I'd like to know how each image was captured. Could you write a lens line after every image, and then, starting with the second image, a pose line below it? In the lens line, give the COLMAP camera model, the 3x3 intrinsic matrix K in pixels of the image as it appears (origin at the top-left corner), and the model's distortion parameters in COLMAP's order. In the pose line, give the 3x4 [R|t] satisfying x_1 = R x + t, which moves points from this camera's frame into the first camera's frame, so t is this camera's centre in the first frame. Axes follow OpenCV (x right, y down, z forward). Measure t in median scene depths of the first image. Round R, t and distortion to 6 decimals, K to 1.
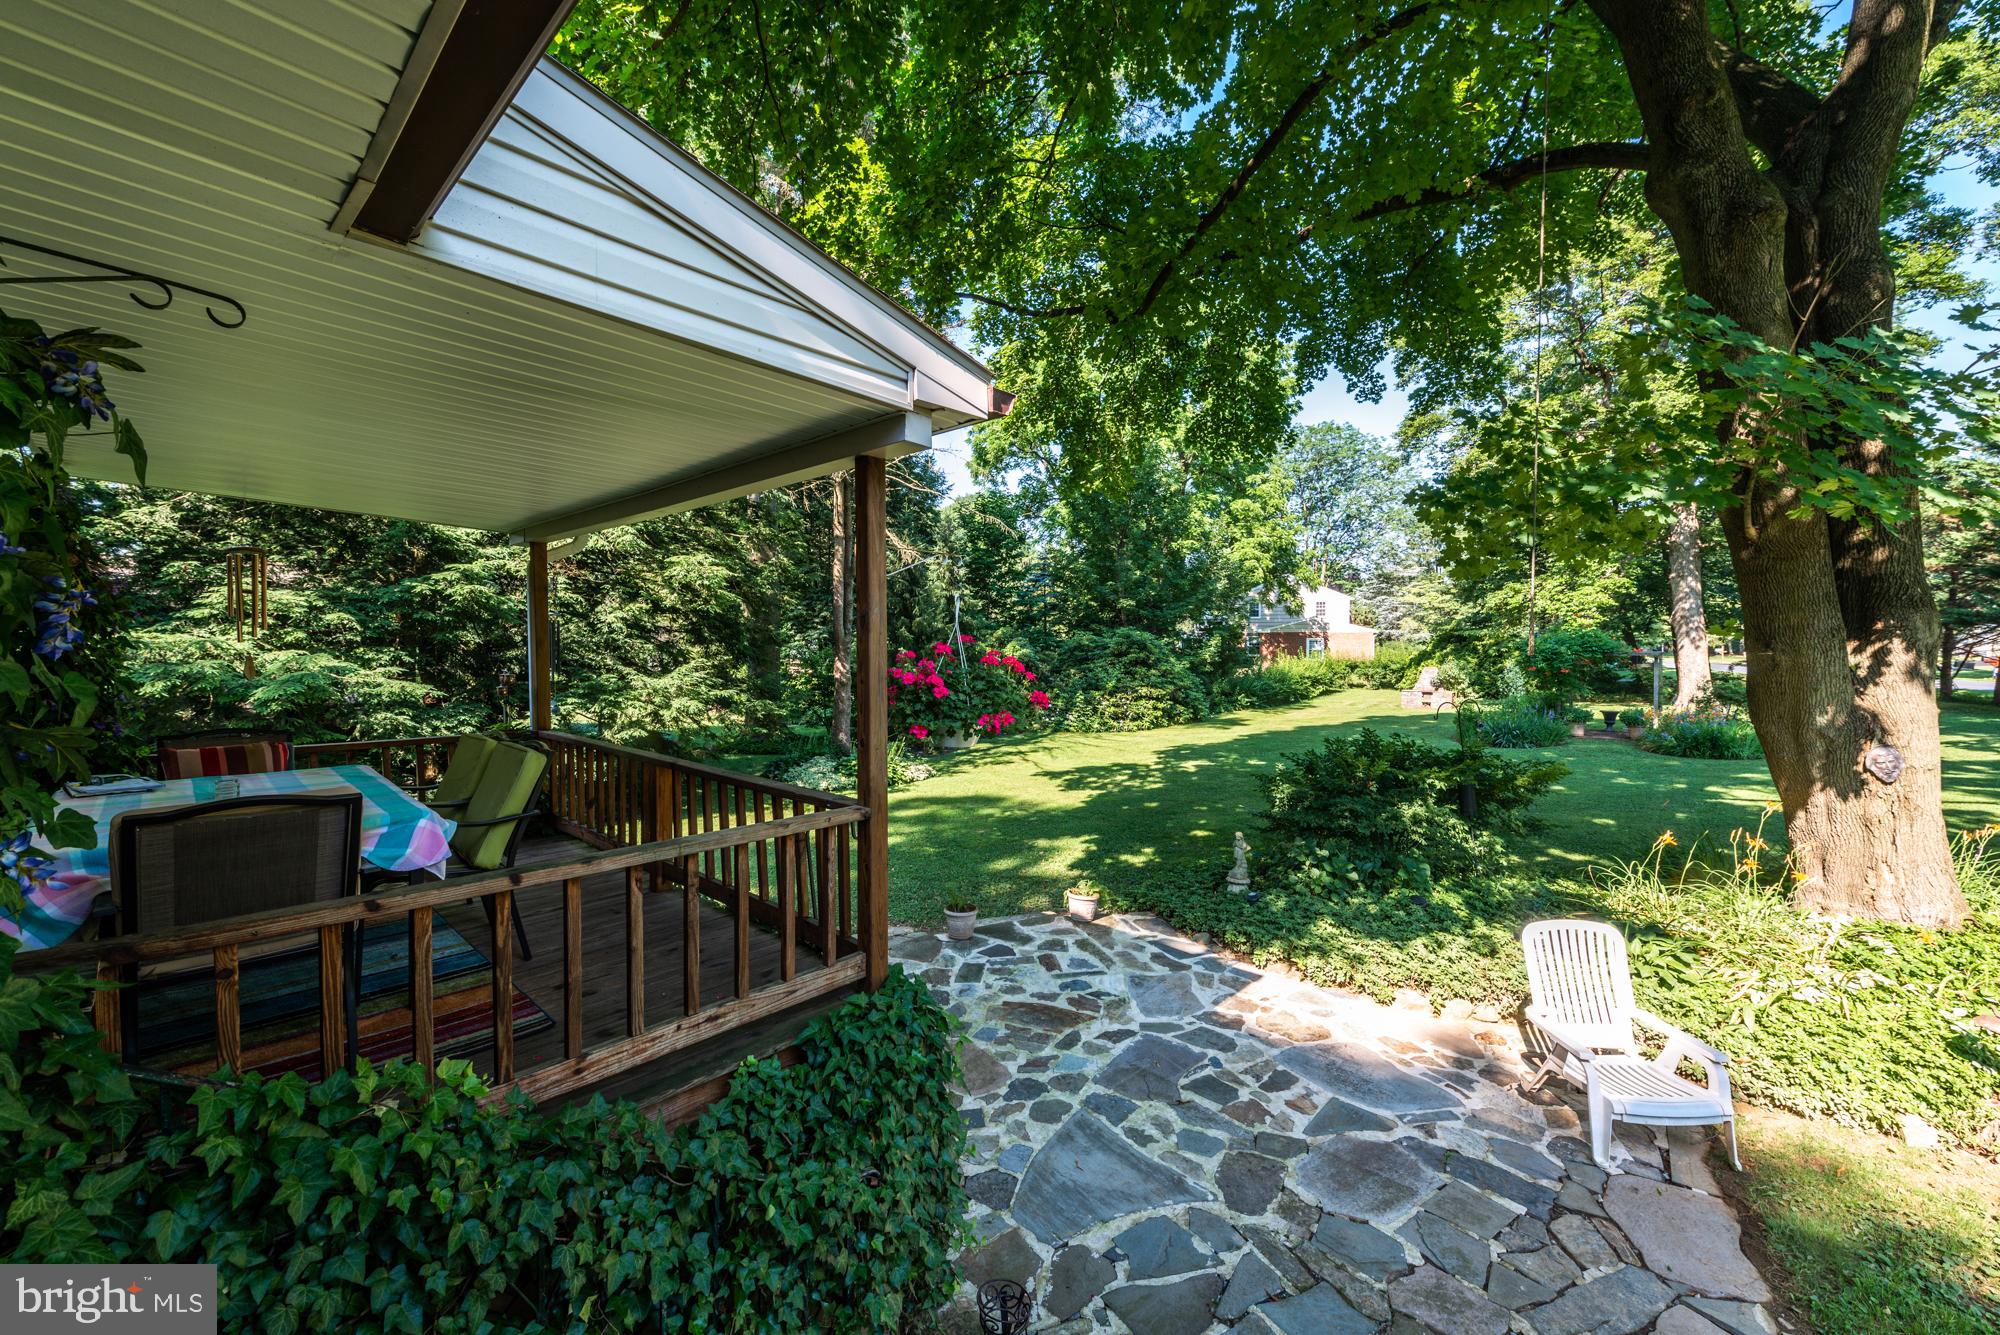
lens RADIAL K [[782.2, 0, 998.5], [0, 782.2, 669.8], [0, 0, 1]] dist [0.003422, -0.000432]
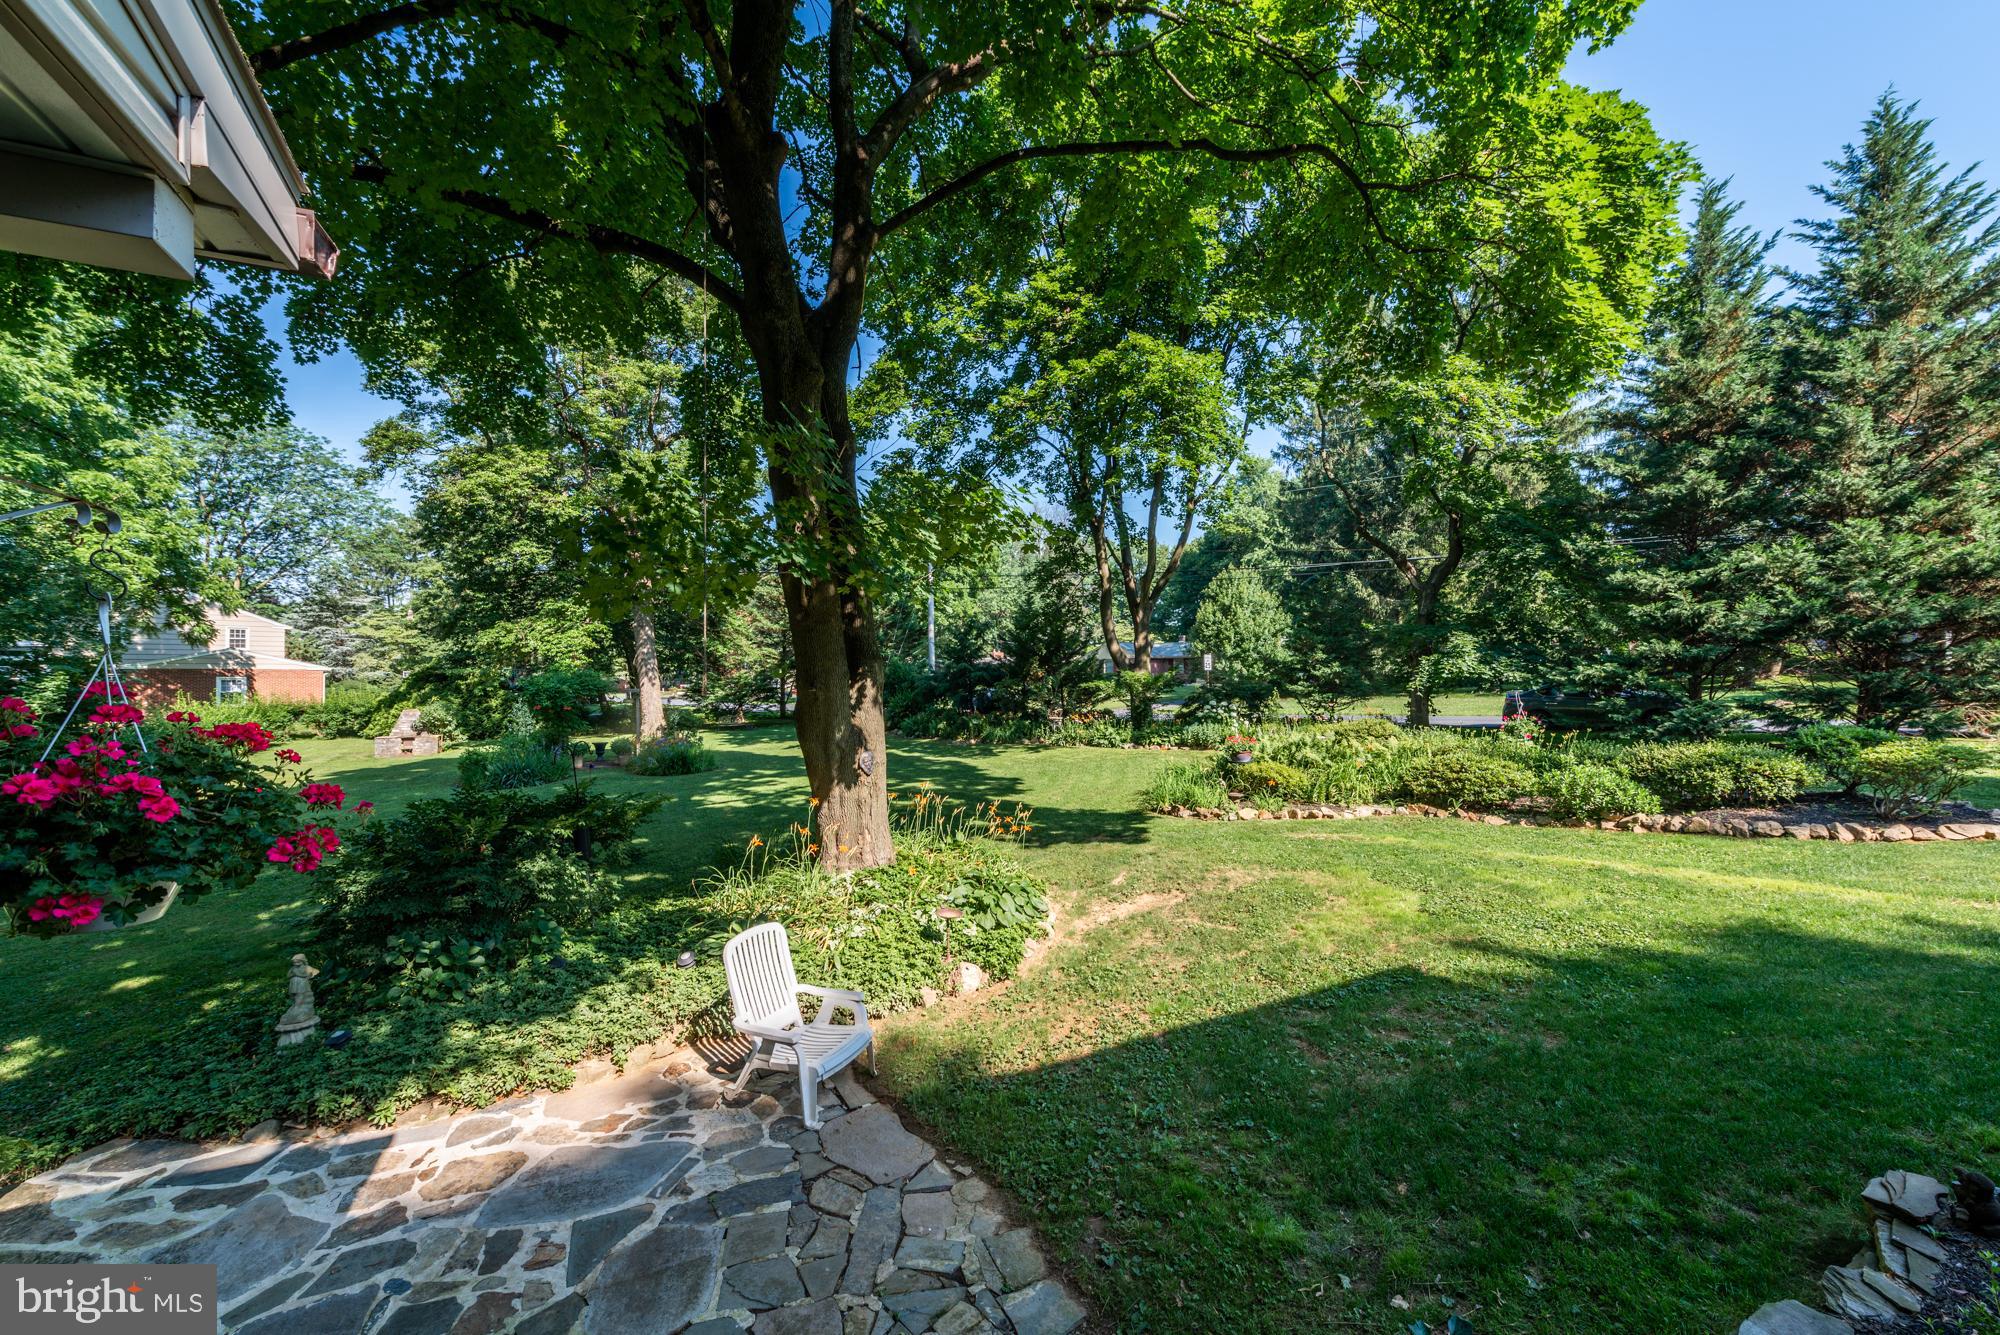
lens RADIAL K [[782.2, 0, 999.5], [0, 782.2, 666.3], [0, 0, 1]] dist [0.003422, -0.000432]
pose [[0.371785, 0.012255, 0.928238, -0.135848], [0.037225, 0.998912, -0.028097, -0.009382], [-0.927572, 0.045000, 0.370924, 0.162100]]
